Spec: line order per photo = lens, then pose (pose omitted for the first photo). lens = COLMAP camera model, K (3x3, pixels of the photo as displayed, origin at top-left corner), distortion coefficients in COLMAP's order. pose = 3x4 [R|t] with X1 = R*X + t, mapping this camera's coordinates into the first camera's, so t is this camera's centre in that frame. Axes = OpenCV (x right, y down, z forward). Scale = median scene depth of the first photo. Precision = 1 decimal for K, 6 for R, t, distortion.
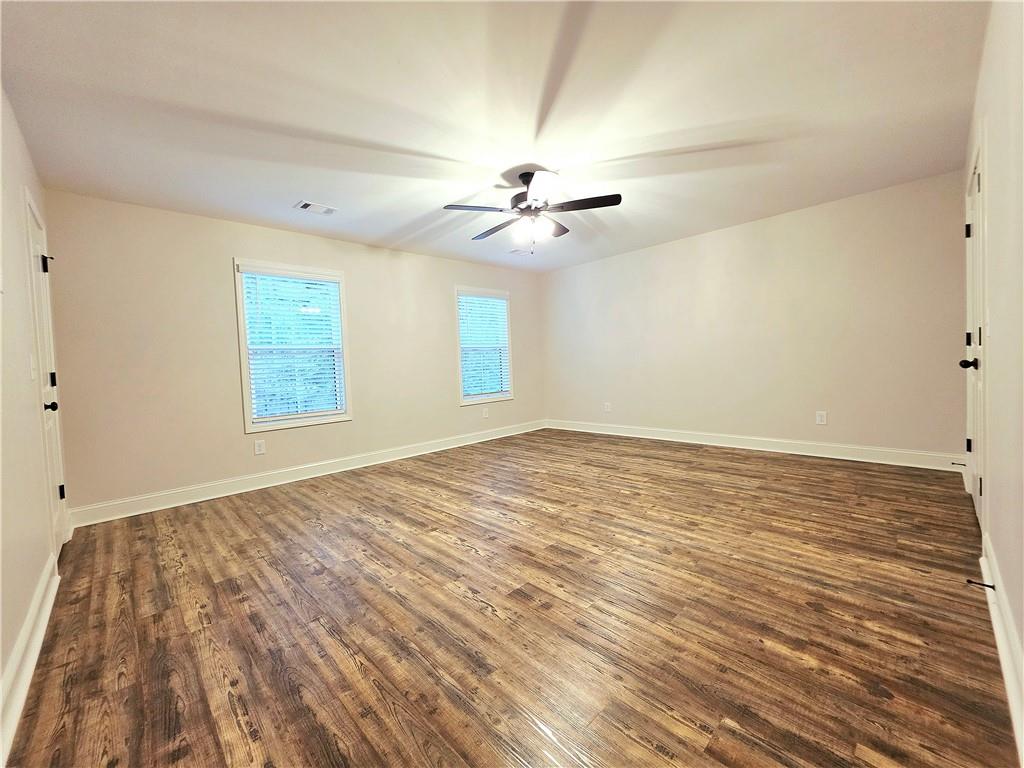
lens RADIAL K [[407.6, 0, 509.1], [0, 407.6, 376.3], [0, 0, 1]] dist [-0.000960, -0.000376]
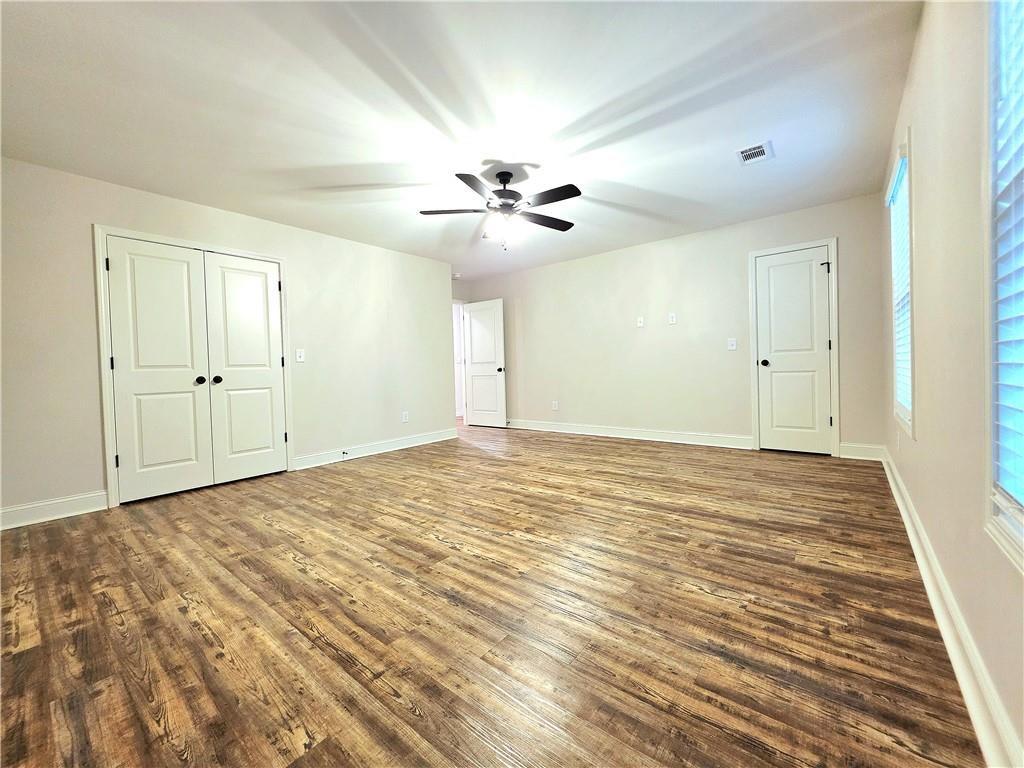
lens RADIAL K [[407.6, 0, 509.1], [0, 407.6, 376.3], [0, 0, 1]] dist [-0.000960, -0.000376]
pose [[-0.990117, 0.077353, -0.116986, 0.232178], [0.071226, 0.995905, 0.055682, -0.046414], [0.120814, 0.046799, -0.991571, 2.453795]]
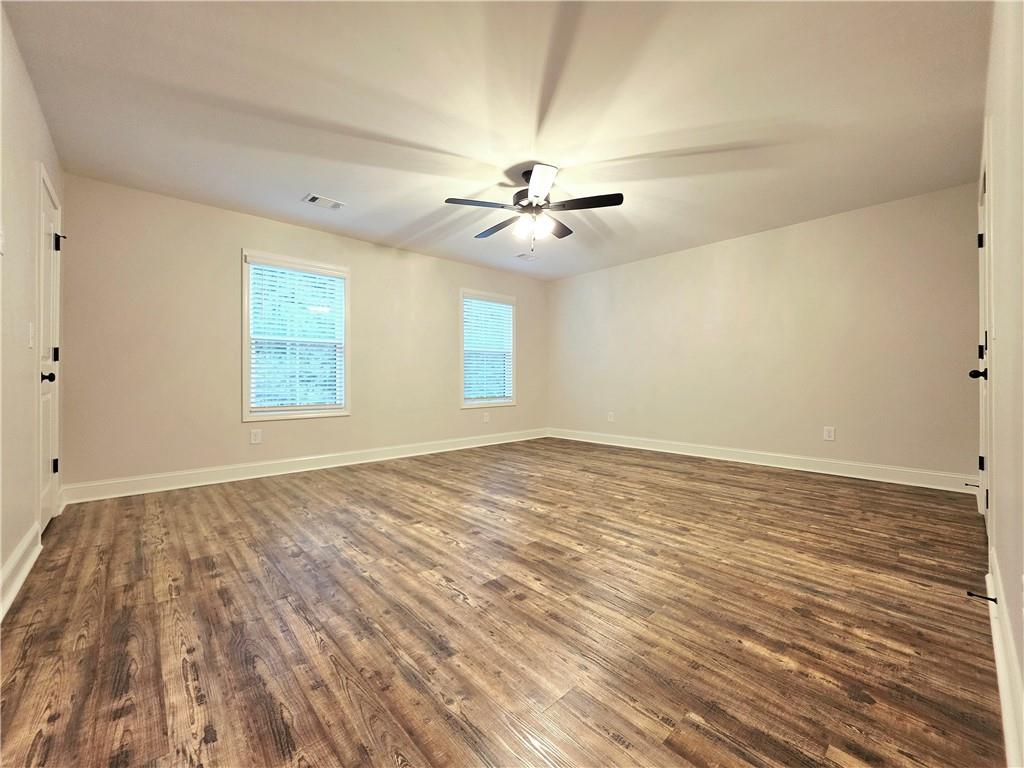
lens RADIAL K [[410.2, 0, 508.4], [0, 410.2, 375.1], [0, 0, 1]] dist [-0.002602, 0.000355]
pose [[0.998736, 0.041502, -0.028363, 0.047012], [-0.042523, 0.998432, -0.036413, 0.050785], [0.026807, 0.037573, 0.998934, 0.006592]]
